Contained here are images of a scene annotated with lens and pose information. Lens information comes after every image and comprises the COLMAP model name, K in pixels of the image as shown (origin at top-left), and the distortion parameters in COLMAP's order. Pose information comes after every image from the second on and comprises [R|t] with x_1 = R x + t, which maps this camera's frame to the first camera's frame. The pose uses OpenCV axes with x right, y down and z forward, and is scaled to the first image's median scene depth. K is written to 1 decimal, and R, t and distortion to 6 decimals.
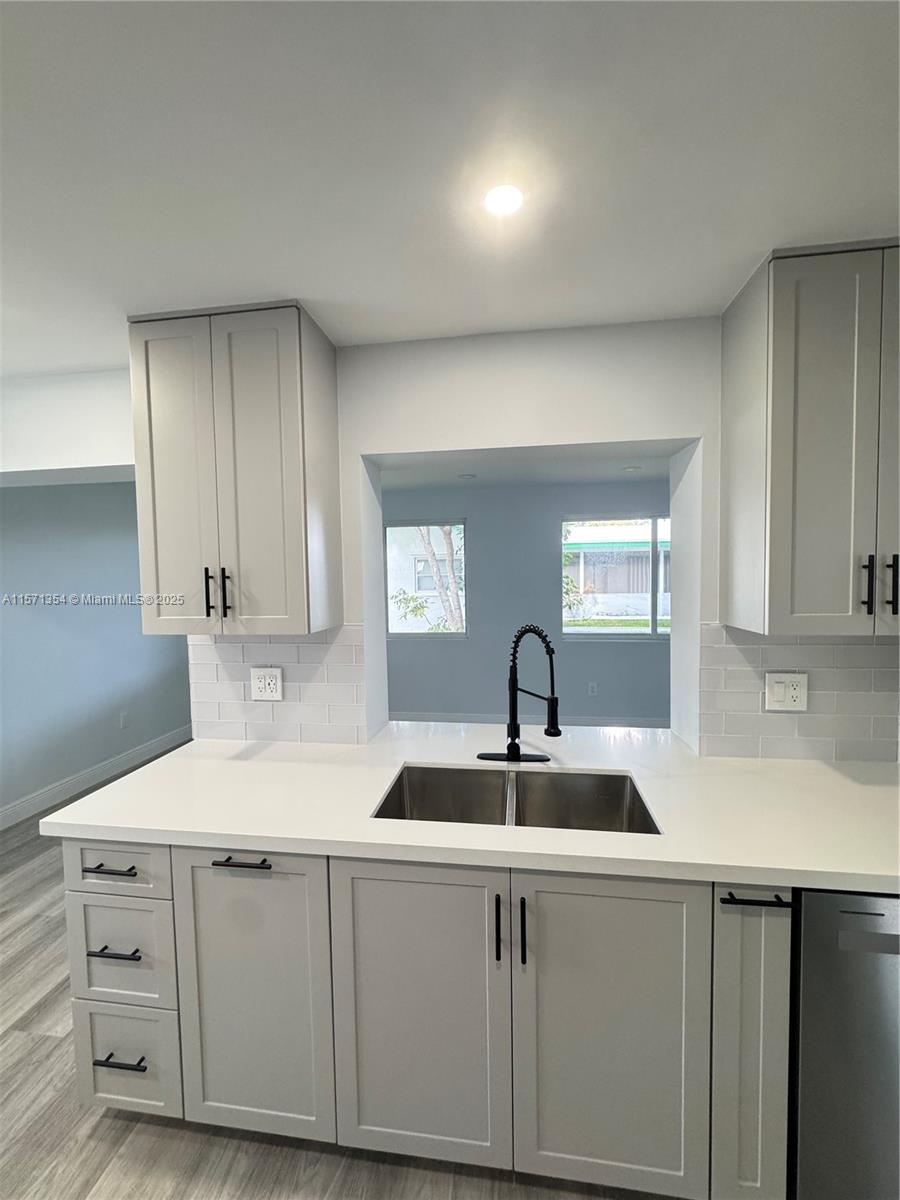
lens RADIAL K [[479.8, 0, 450.0], [0, 479.8, 600.0], [0, 0, 1]] dist [-0.001140, 0.000285]
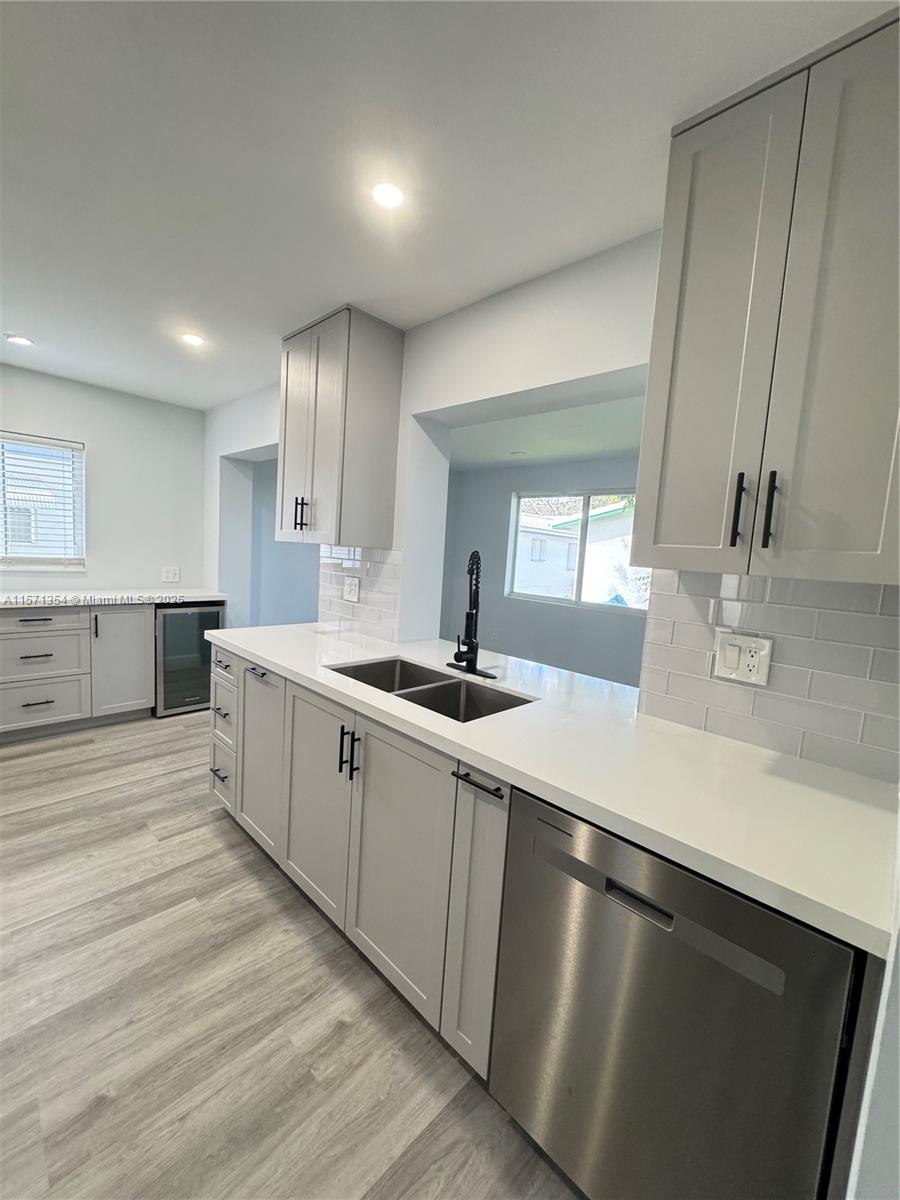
lens RADIAL K [[483.5, 0, 448.8], [0, 483.5, 598.7], [0, 0, 1]] dist [-0.000983, 0.000967]
pose [[0.805155, 0.128719, -0.578928, 0.816722], [-0.110280, 0.991632, 0.067106, 0.096129], [0.582721, 0.009813, 0.812613, 0.034973]]
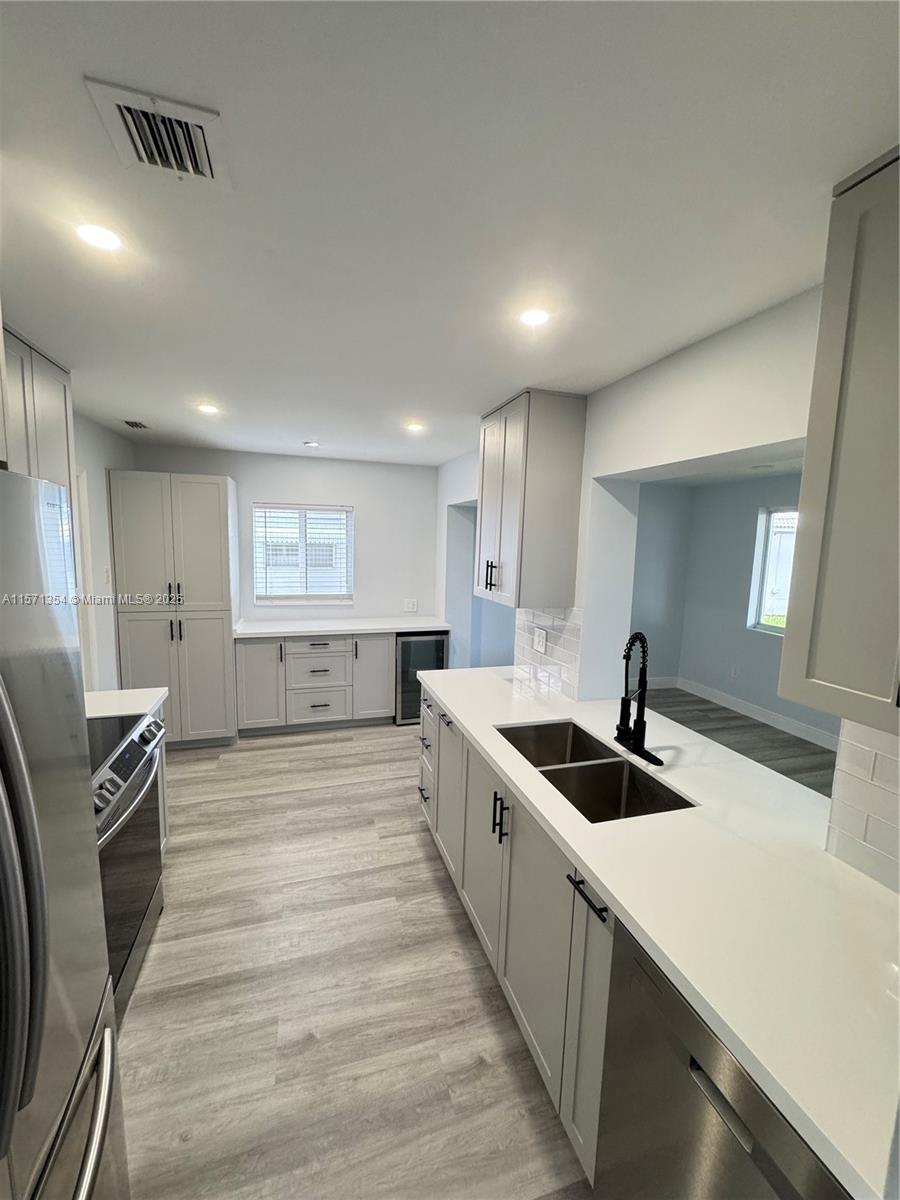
lens RADIAL K [[483.5, 0, 448.8], [0, 483.5, 598.7], [0, 0, 1]] dist [-0.000983, 0.000967]
pose [[0.429071, 0.139460, -0.892440, 0.987105], [-0.082988, 0.989917, 0.114793, -0.119011], [0.899450, 0.024808, 0.436318, 0.130711]]
